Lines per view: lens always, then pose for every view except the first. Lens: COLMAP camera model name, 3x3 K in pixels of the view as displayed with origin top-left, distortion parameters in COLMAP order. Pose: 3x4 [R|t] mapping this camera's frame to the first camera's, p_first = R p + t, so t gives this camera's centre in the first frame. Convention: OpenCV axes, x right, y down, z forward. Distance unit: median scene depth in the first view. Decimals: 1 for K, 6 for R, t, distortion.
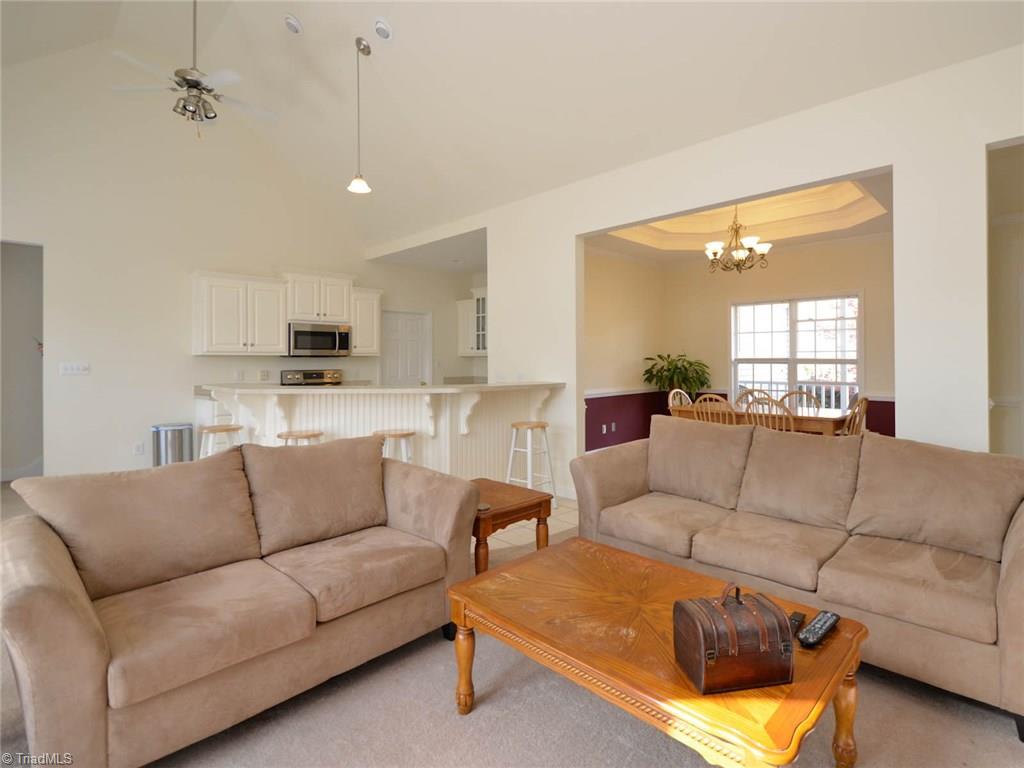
lens RADIAL K [[527.1, 0, 547.9], [0, 527.1, 361.4], [0, 0, 1]] dist [0.010236, -0.006448]
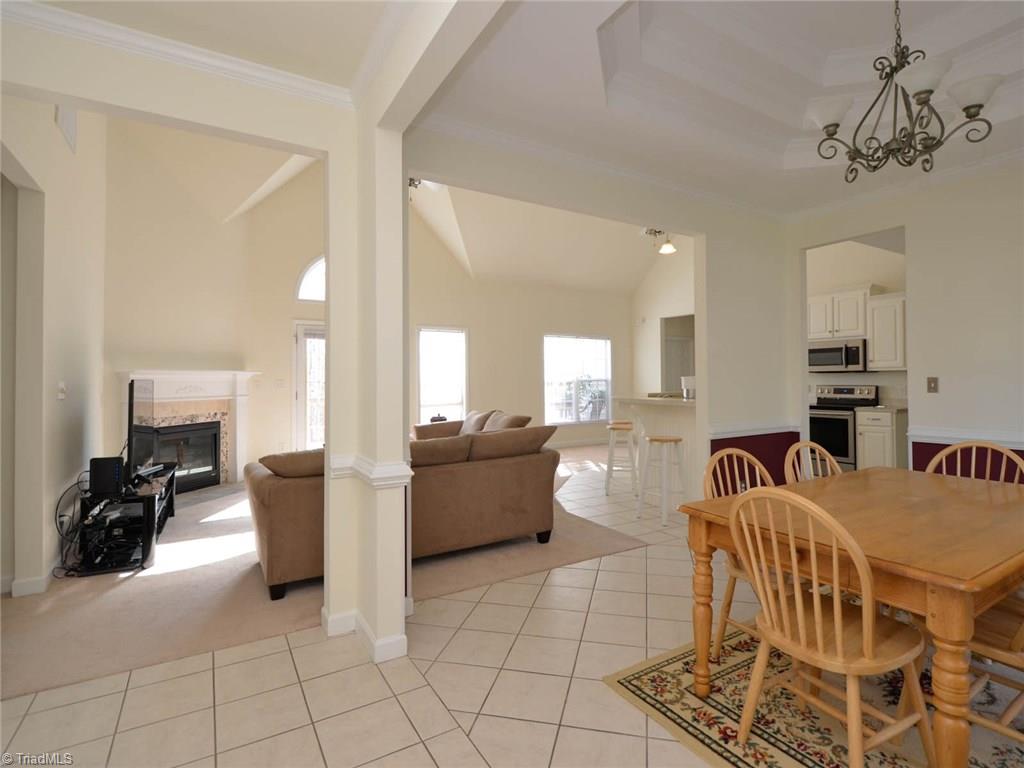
lens RADIAL K [[527.1, 0, 519.1], [0, 527.1, 375.9], [0, 0, 1]] dist [0.010236, -0.006448]
pose [[-0.282440, 0.003675, -0.959278, 0.730478], [0.004812, 0.999986, 0.002415, -0.007817], [0.959273, -0.003934, -0.282454, 0.697921]]
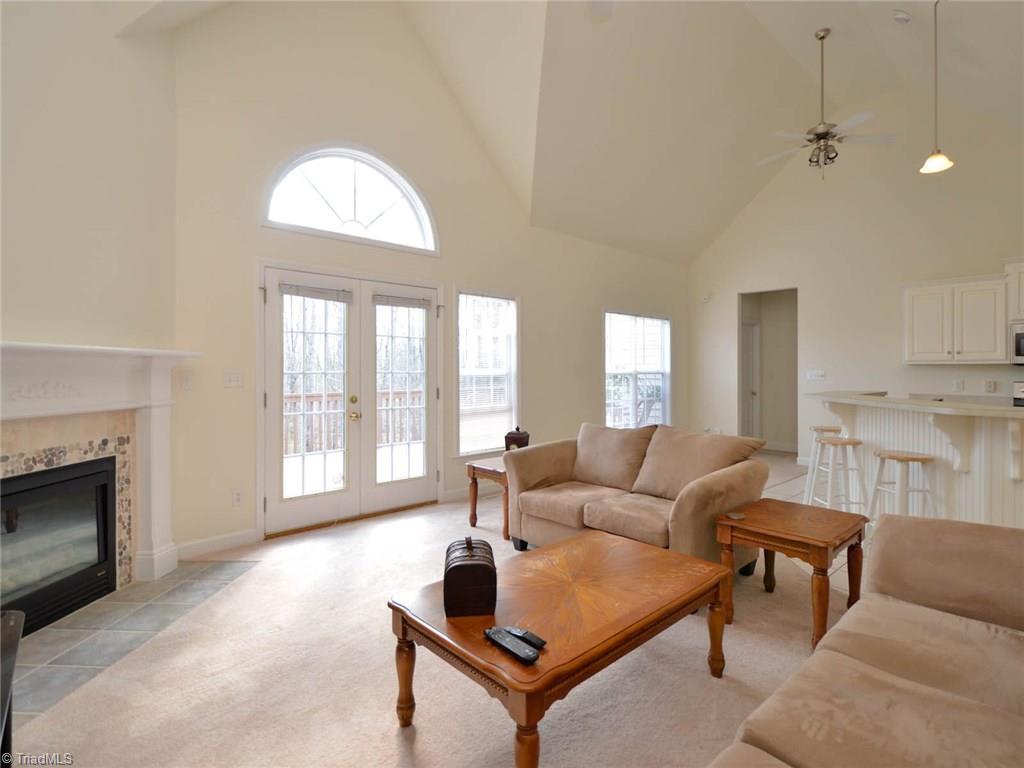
lens RADIAL K [[527.1, 0, 519.7], [0, 527.1, 374.8], [0, 0, 1]] dist [0.010236, -0.006448]
pose [[-0.074642, 0.014160, -0.997110, 0.383009], [-0.003850, 0.999888, 0.014488, -0.003189], [0.997203, 0.004921, -0.074579, 0.279547]]
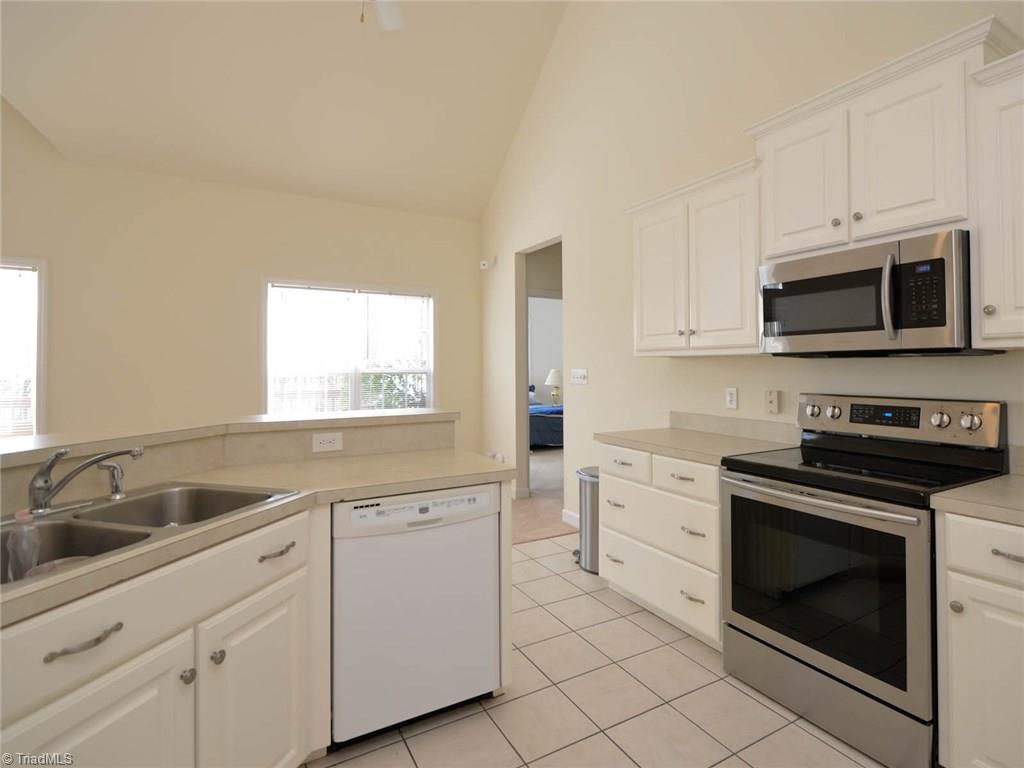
lens RADIAL K [[527.1, 0, 525.6], [0, 527.1, 366.3], [0, 0, 1]] dist [0.010236, -0.006448]
pose [[-0.308287, 0.006821, -0.951269, -0.069405], [0.004348, 0.999974, 0.005761, -0.005317], [0.951283, -0.002360, -0.308309, 0.907579]]
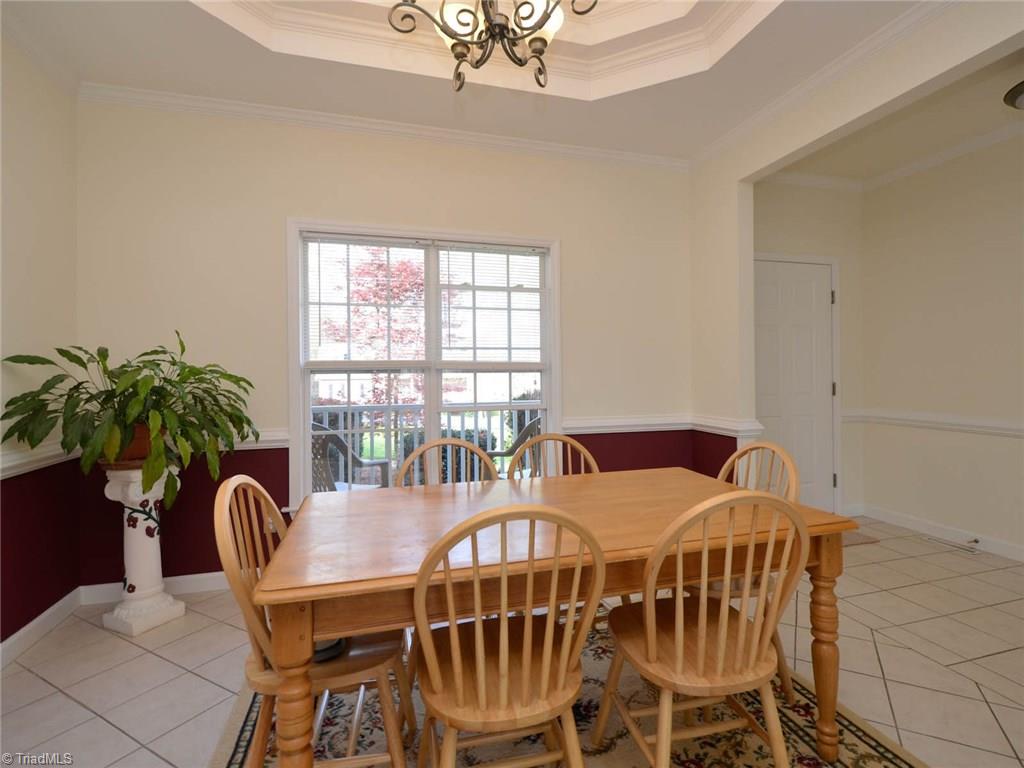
lens RADIAL K [[527.1, 0, 531.7], [0, 527.1, 364.0], [0, 0, 1]] dist [0.010236, -0.006448]
pose [[0.510027, 0.011077, 0.860087, 0.091244], [0.007497, 0.999822, -0.017323, 0.006124], [-0.860126, 0.015283, 0.509853, 0.702874]]
